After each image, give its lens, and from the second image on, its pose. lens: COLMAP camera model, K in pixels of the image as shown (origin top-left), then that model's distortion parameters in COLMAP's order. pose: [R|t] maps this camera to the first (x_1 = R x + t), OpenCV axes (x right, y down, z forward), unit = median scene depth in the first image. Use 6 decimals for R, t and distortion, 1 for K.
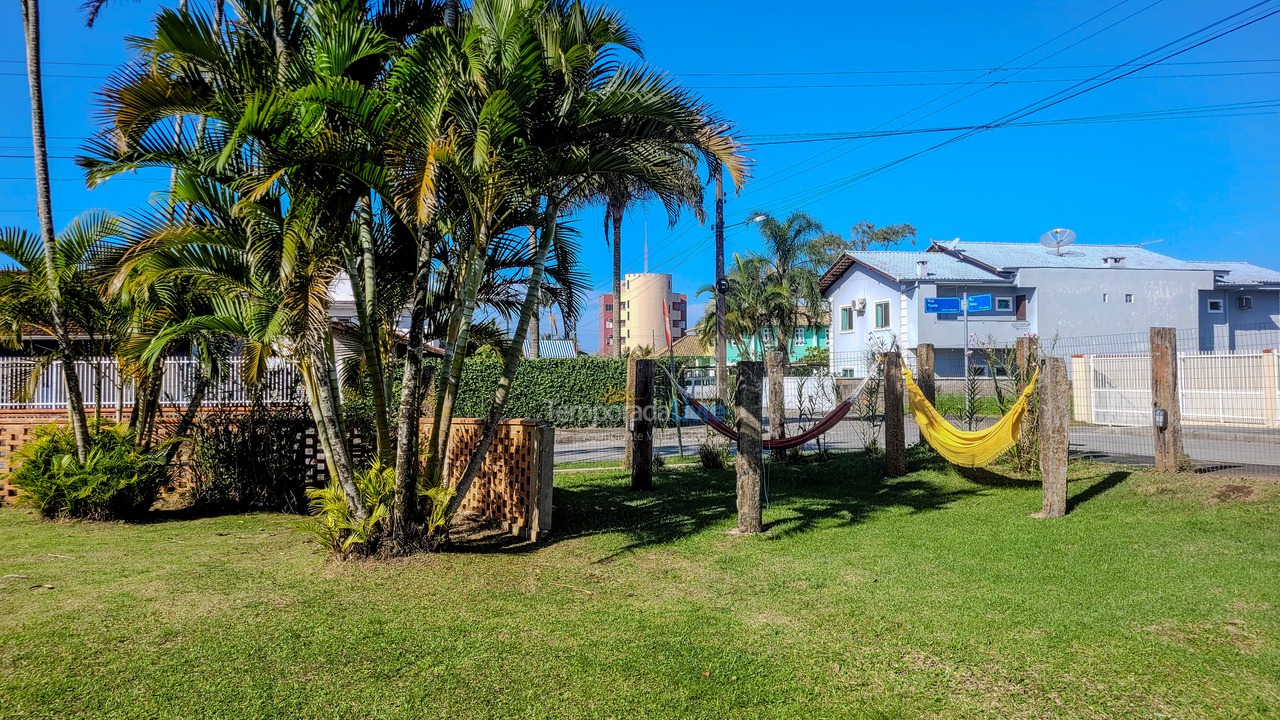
lens RADIAL K [[944.5, 0, 624.2], [0, 944.5, 356.9], [0, 0, 1]] dist [0.069402, -0.073164]
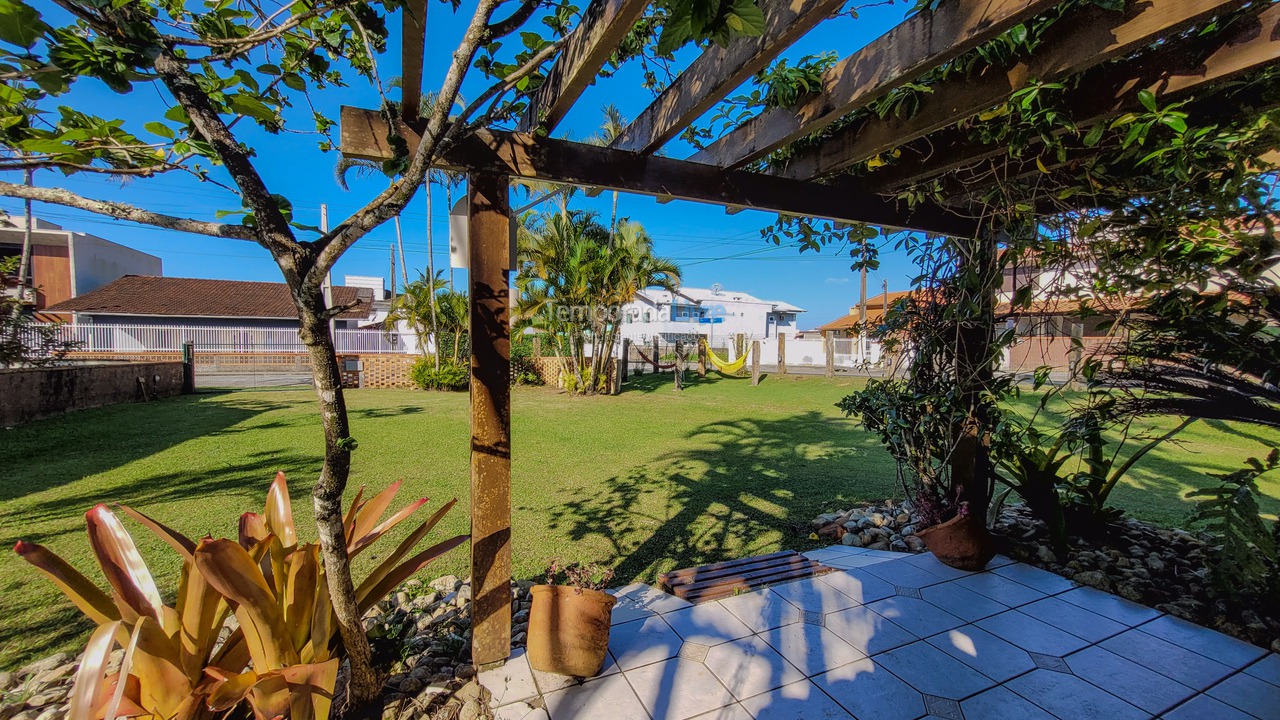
lens RADIAL K [[509.0, 0, 634.9], [0, 509.0, 366.9], [0, 0, 1]] dist [-0.000461, -0.010271]
pose [[0.953346, 0.006672, 0.301807, -0.126808], [-0.027323, 0.997559, 0.064255, -0.003610], [-0.300642, -0.069503, 0.951201, -0.166460]]
